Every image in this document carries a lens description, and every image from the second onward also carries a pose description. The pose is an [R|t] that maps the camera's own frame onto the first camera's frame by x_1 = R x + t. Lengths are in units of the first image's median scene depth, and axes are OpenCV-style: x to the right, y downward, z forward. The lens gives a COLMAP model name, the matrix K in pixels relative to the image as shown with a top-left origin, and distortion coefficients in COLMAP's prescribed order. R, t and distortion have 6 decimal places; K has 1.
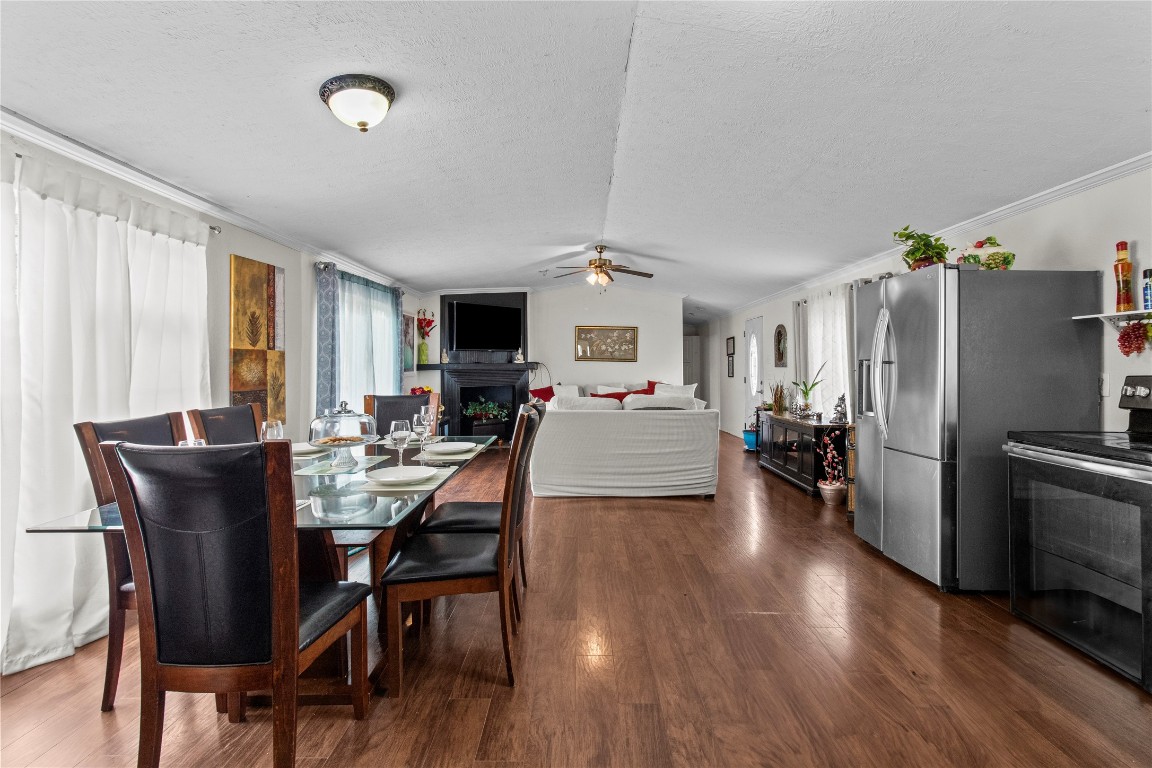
lens RADIAL K [[541.7, 0, 571.1], [0, 541.7, 365.2], [0, 0, 1]] dist [-0.000520, -0.000044]
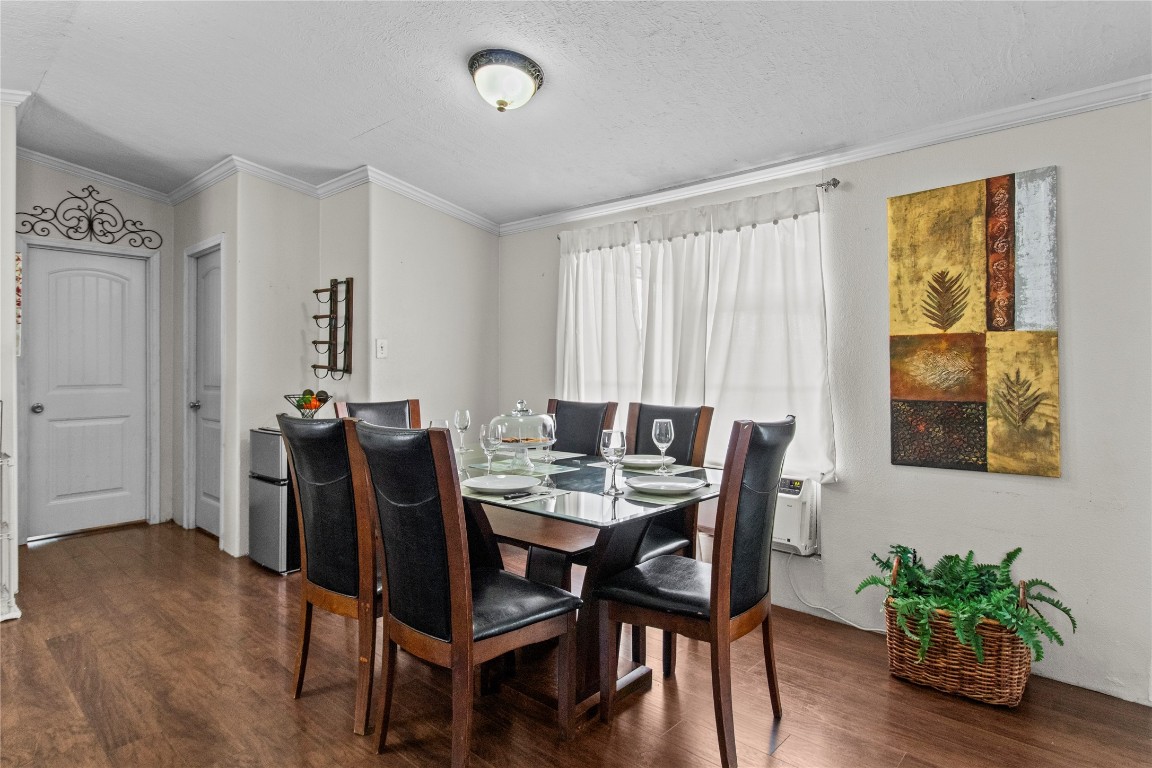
lens RADIAL K [[618.0, 0, 576.9], [0, 618.0, 366.1], [0, 0, 1]] dist [-0.002056, -0.000731]
pose [[-0.662453, 0.000385, -0.749104, 0.202014], [0.003534, 0.999990, -0.002612, 0.007438], [0.749095, -0.004378, -0.662448, 1.113240]]
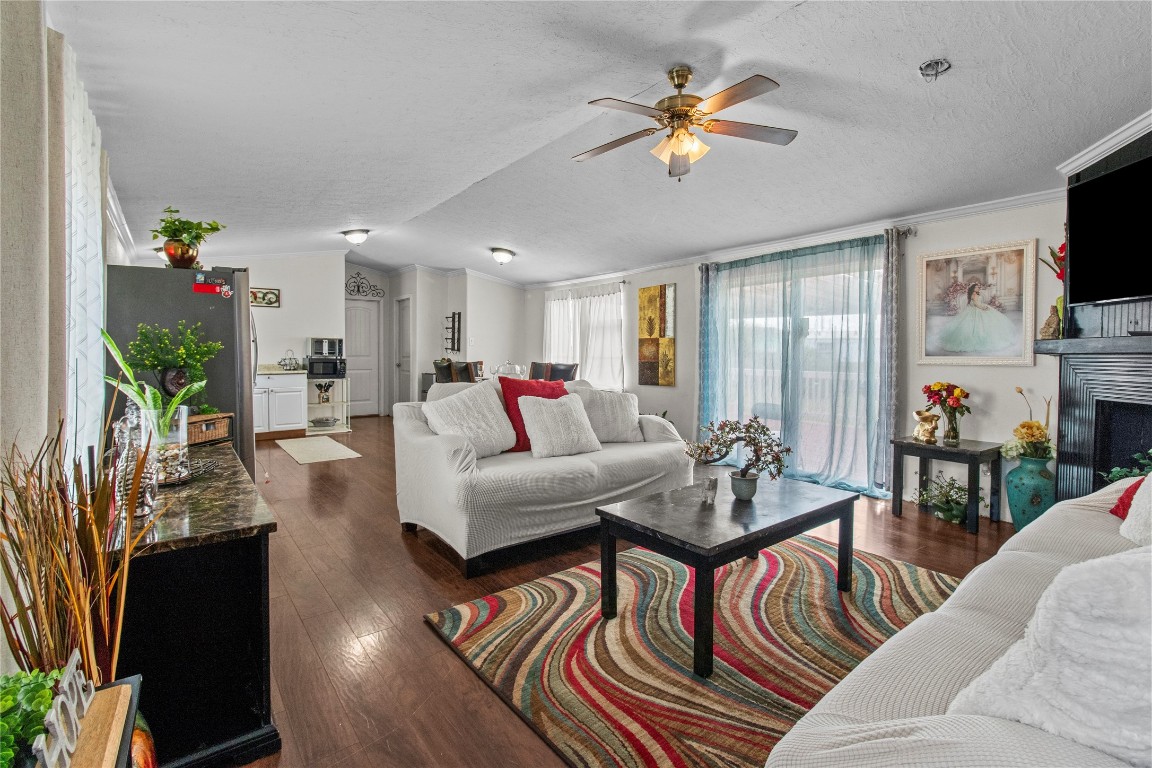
lens RADIAL K [[541.7, 0, 571.1], [0, 541.7, 365.2], [0, 0, 1]] dist [-0.000520, -0.000044]
pose [[-0.791856, 0.008969, -0.610642, 0.661678], [-0.005459, 0.999748, 0.021763, 0.020862], [0.610684, 0.020567, -0.791607, 2.155095]]
